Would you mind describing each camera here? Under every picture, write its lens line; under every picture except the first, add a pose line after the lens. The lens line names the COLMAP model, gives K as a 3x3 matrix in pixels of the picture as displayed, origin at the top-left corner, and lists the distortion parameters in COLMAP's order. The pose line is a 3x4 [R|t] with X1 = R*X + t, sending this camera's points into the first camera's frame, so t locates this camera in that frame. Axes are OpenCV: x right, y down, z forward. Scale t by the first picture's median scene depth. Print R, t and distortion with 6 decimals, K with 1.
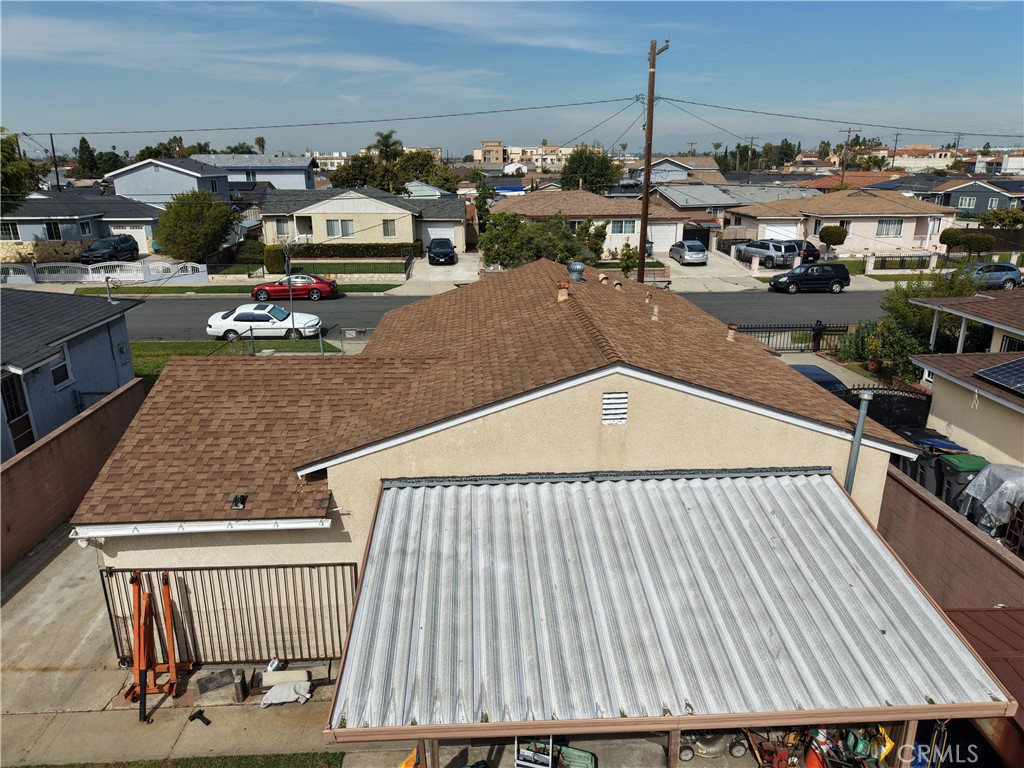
lens RADIAL K [[685.2, 0, 512.0], [0, 685.2, 380.0], [0, 0, 1]] dist [0.012723, -0.010475]
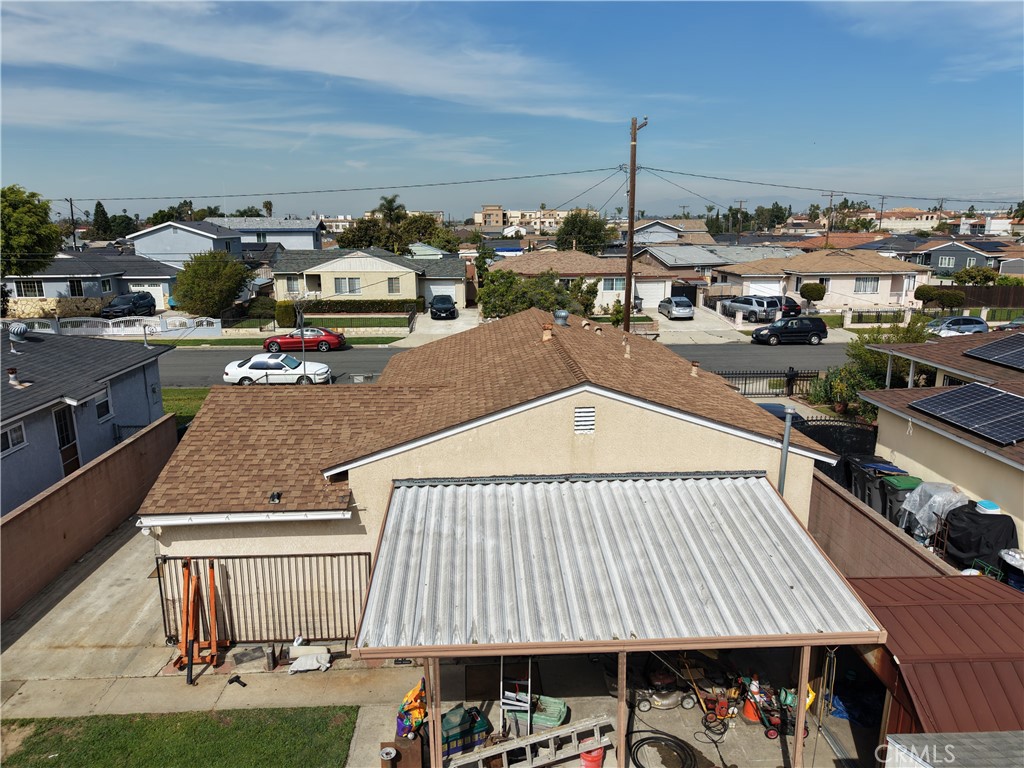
lens RADIAL K [[685.2, 0, 512.5], [0, 685.2, 379.3], [0, 0, 1]] dist [0.012723, -0.010475]
pose [[0.999999, -0.000900, 0.000520, 0.019088], [0.000942, 0.996346, -0.085399, 0.066273], [-0.000441, 0.085399, 0.996347, -0.206044]]
